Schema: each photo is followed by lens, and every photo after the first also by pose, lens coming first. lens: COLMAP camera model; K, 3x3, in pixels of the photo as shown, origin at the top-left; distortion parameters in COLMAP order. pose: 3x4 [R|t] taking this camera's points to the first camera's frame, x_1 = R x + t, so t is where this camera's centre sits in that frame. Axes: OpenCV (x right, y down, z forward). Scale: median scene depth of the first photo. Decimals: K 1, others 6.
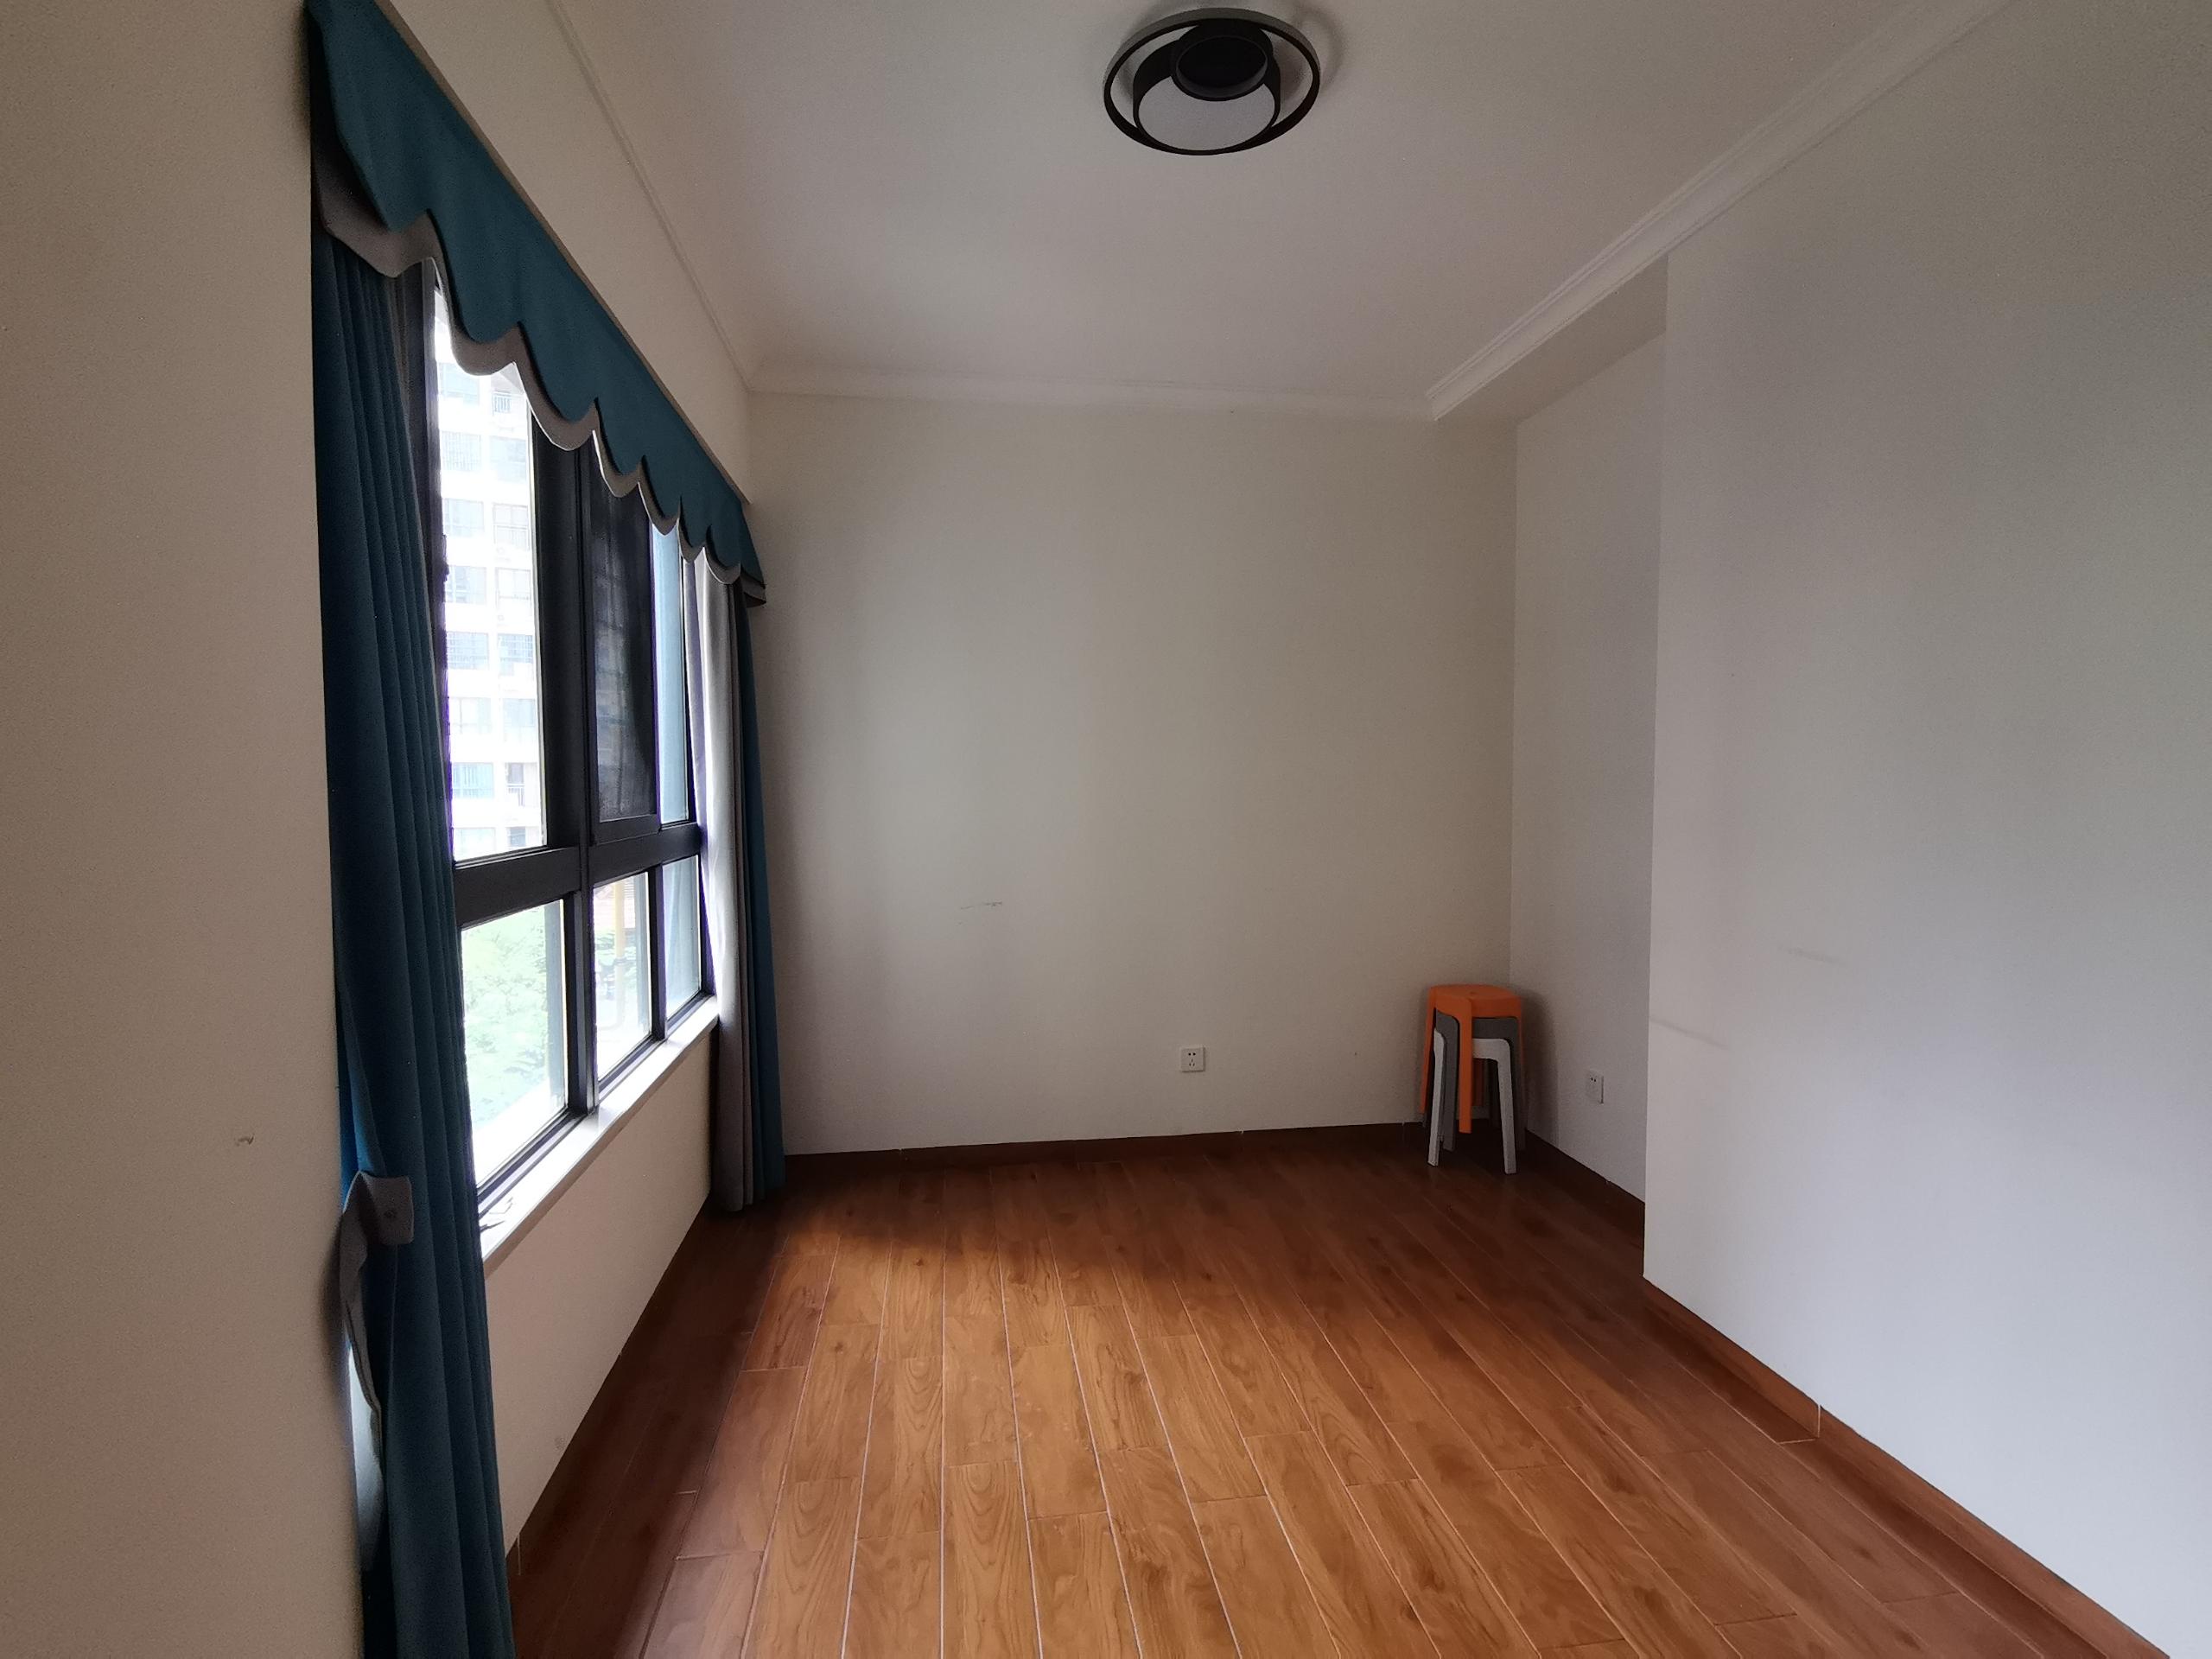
lens RADIAL K [[1114.9, 0, 1116.3], [0, 1114.9, 833.7], [0, 0, 1]] dist [-0.023054, -0.000303]
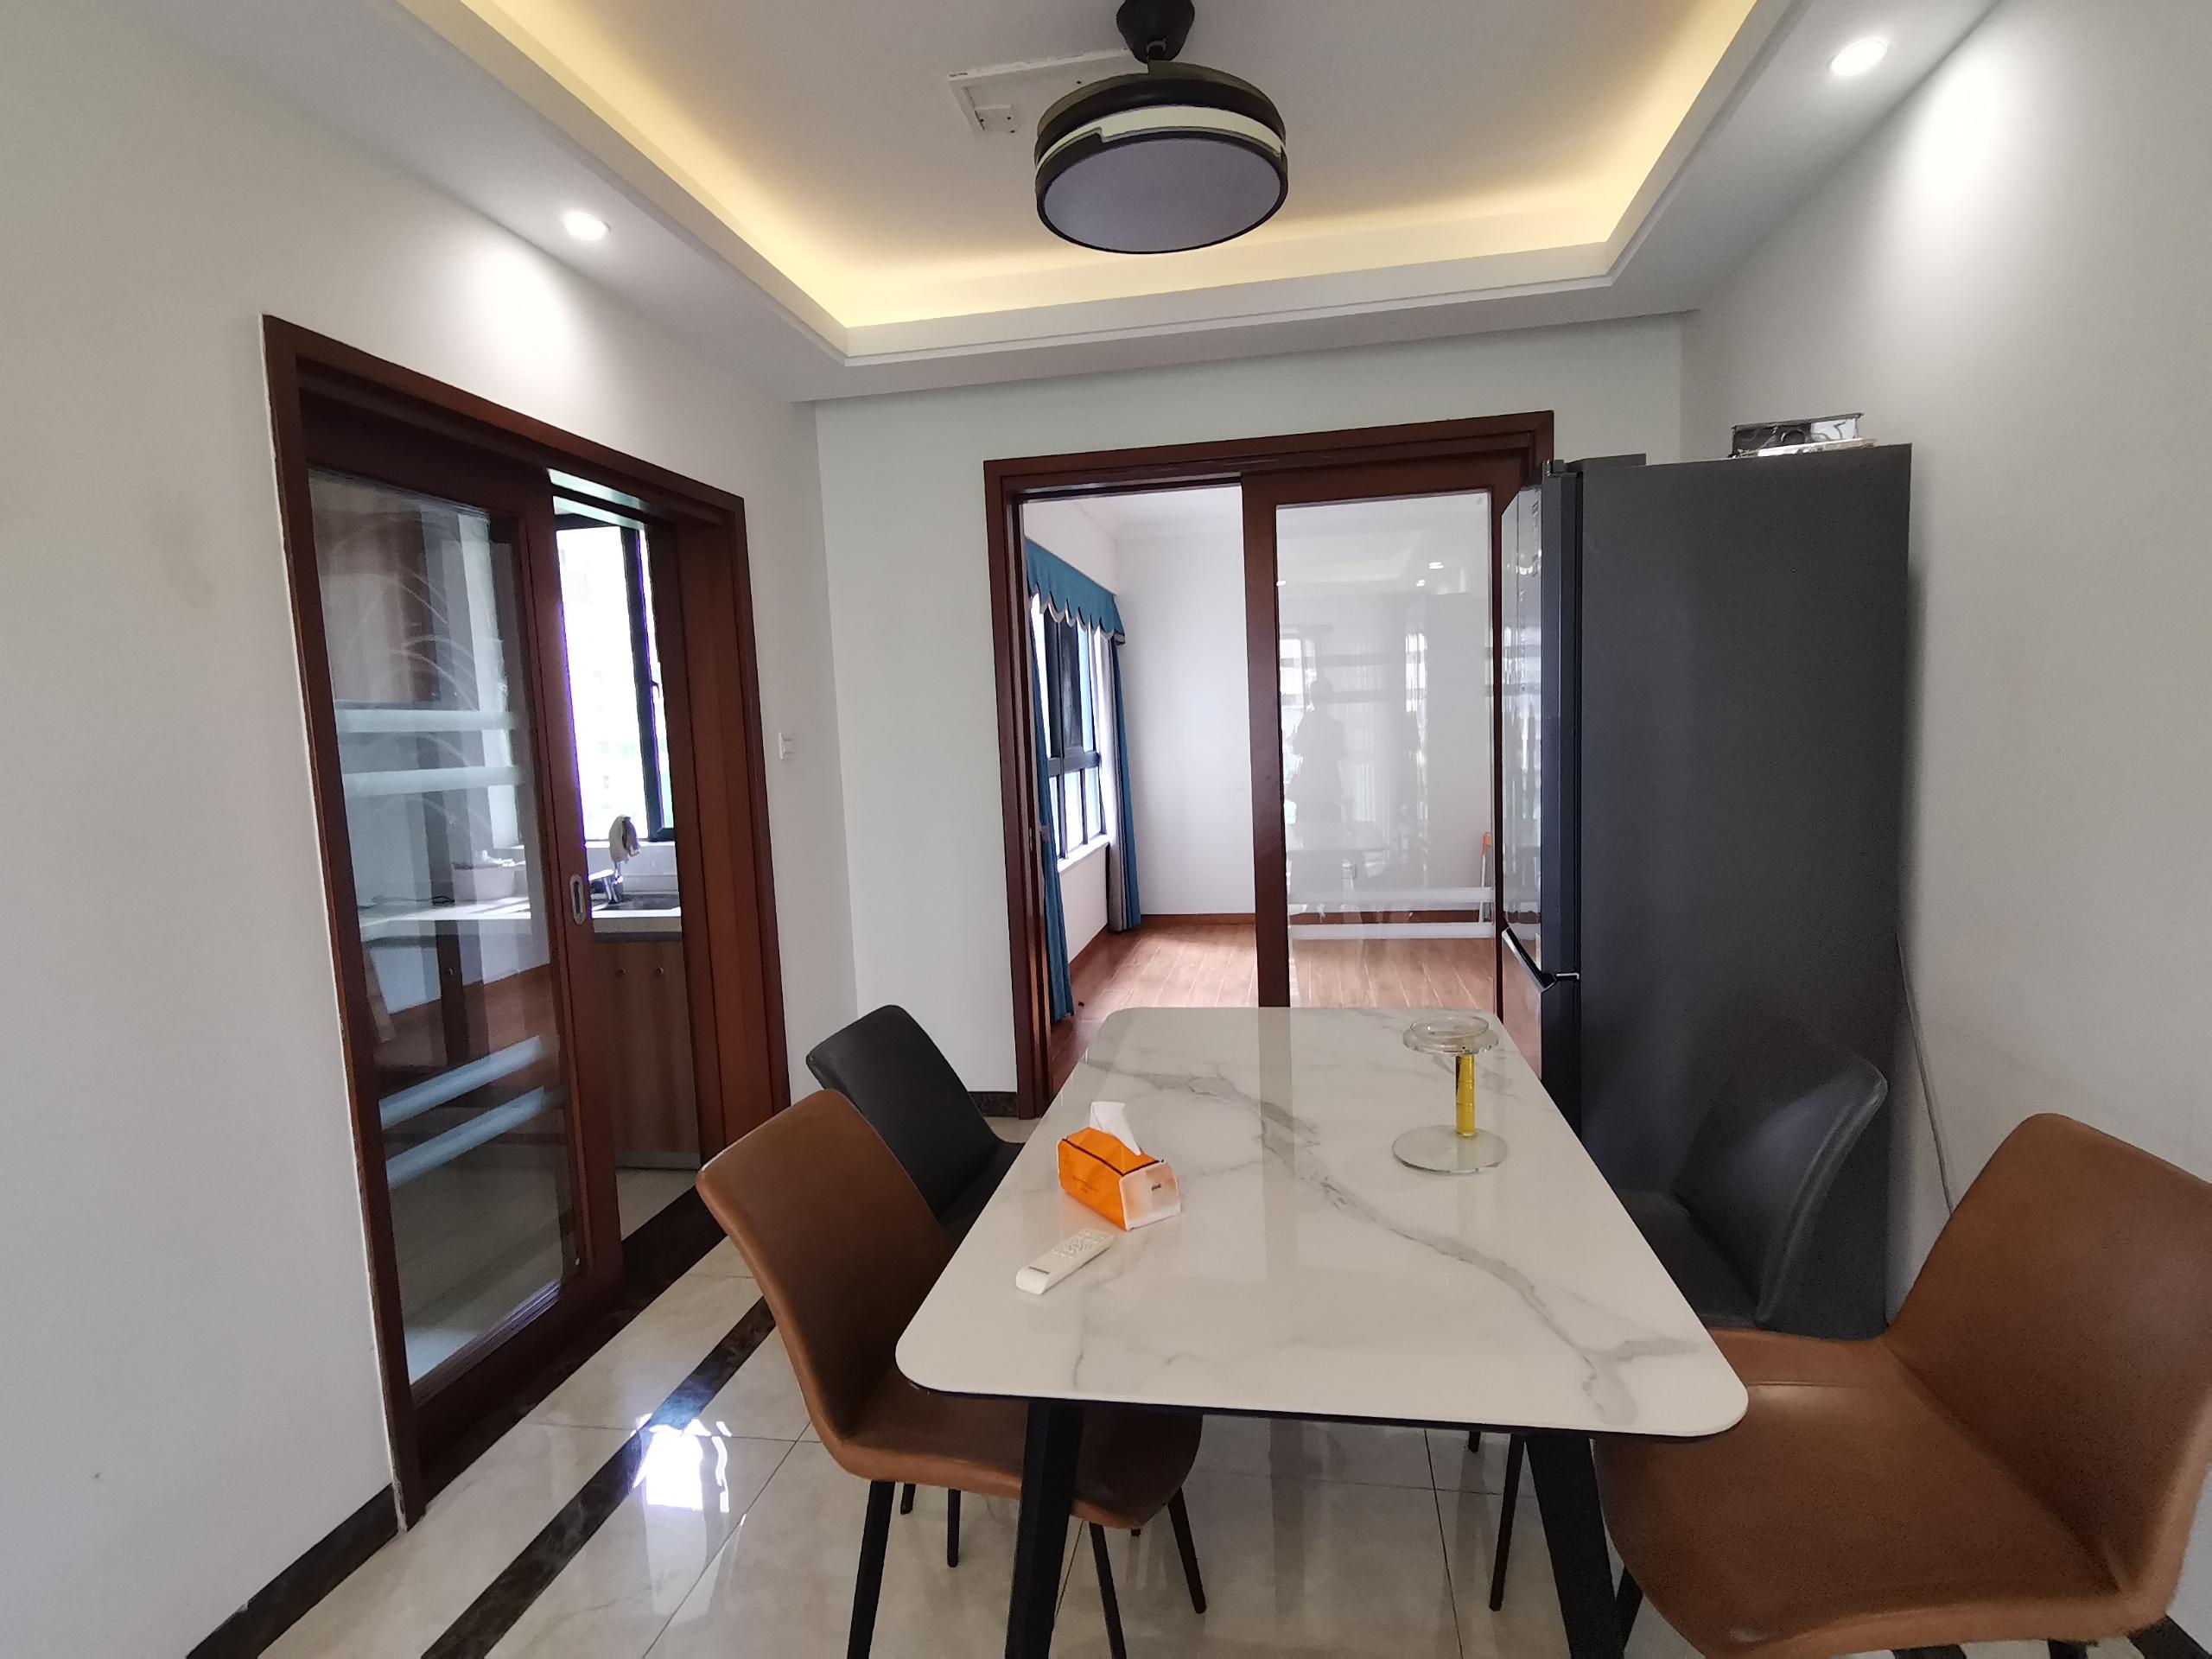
lens RADIAL K [[1114.9, 0, 1116.3], [0, 1114.9, 833.7], [0, 0, 1]] dist [-0.023054, -0.000303]
pose [[0.948671, -0.008555, -0.316150, 0.358556], [0.024873, 0.998556, 0.047617, 0.050727], [0.315286, -0.053037, 0.947514, -1.105525]]
